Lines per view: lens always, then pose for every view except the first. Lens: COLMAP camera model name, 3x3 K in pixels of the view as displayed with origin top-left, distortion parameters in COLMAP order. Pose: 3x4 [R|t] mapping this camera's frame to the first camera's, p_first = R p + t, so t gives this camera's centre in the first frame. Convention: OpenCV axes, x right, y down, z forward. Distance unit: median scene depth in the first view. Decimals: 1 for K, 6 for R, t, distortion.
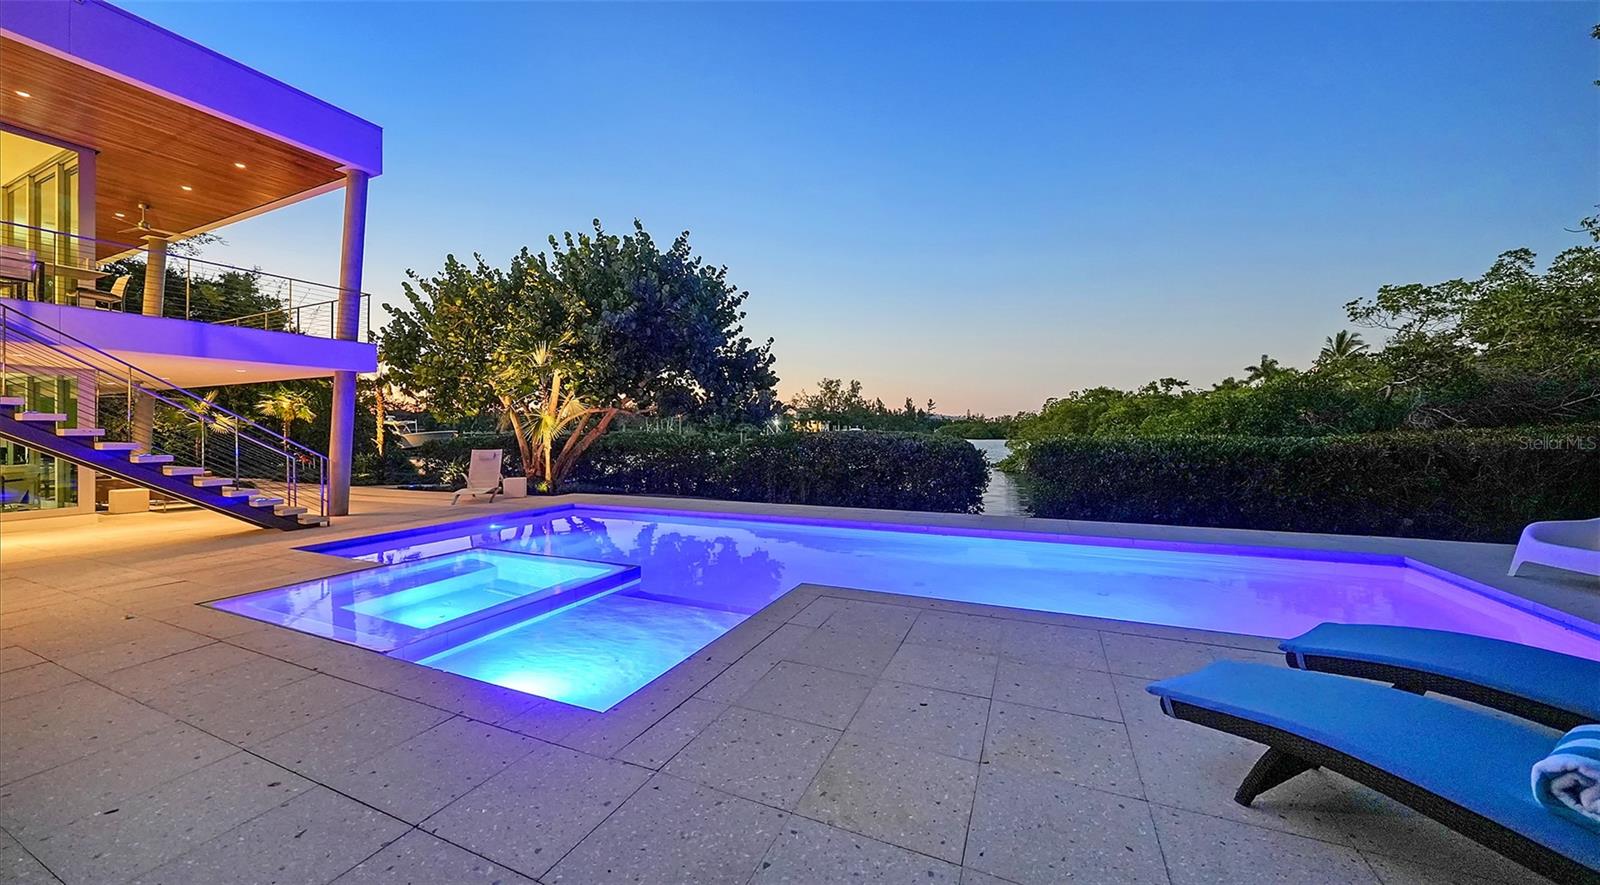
lens RADIAL K [[551.7, 0, 793.8], [0, 551.7, 438.8], [0, 0, 1]] dist [-0.000173, -0.000012]
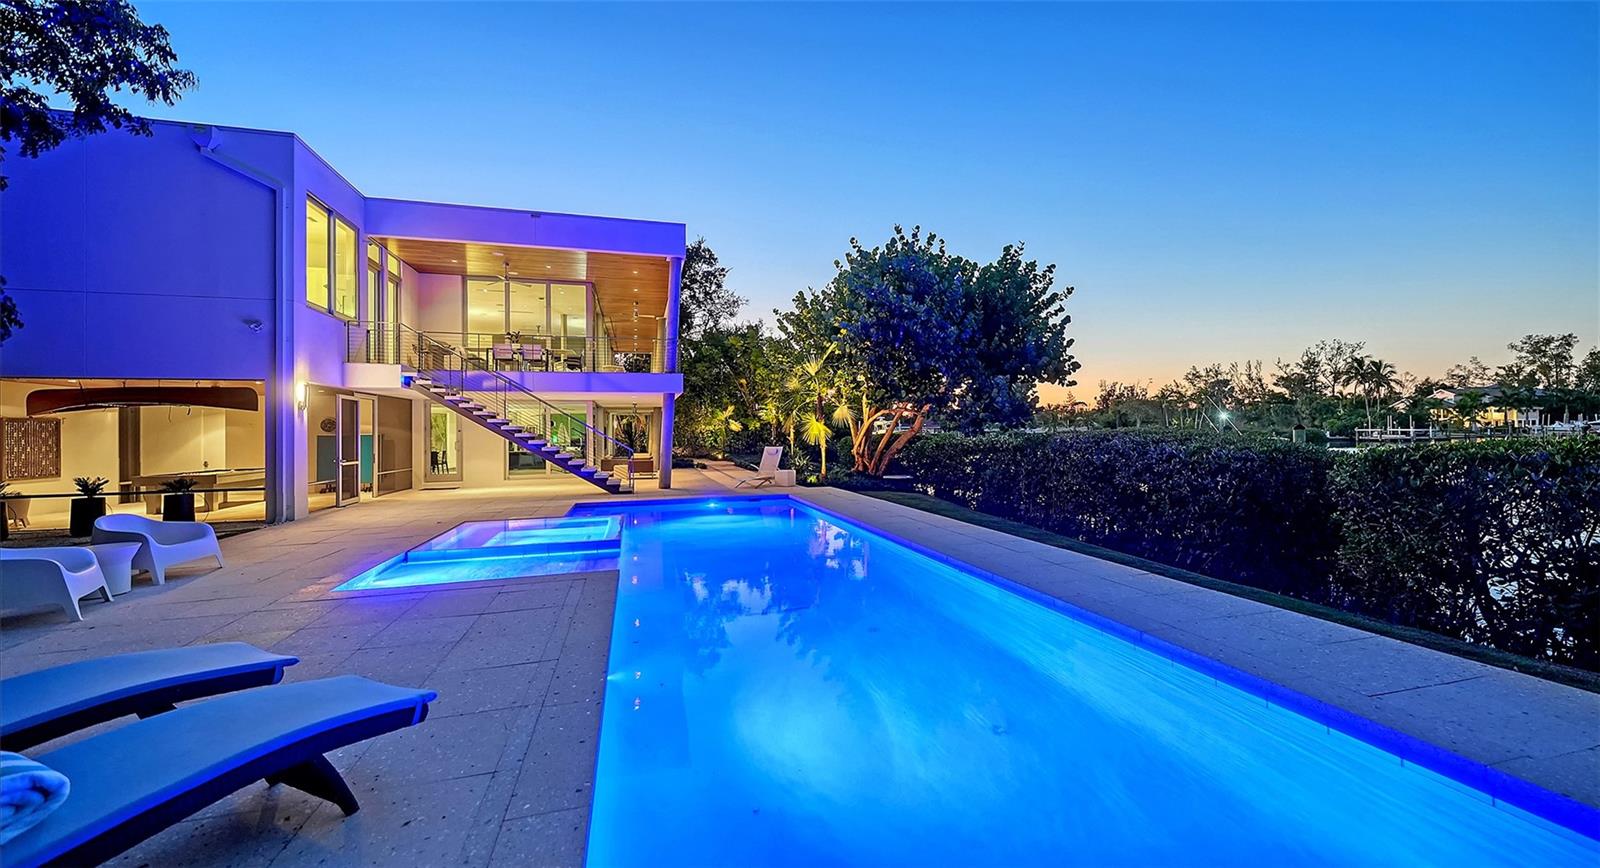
lens RADIAL K [[563.0, 0, 801.0], [0, 563.0, 430.4], [0, 0, 1]] dist [-0.000694, -0.000040]
pose [[0.643647, -0.004642, -0.765308, 0.339417], [-0.002632, 0.999962, -0.008278, -0.004805], [0.765318, 0.007343, 0.643611, 0.159352]]
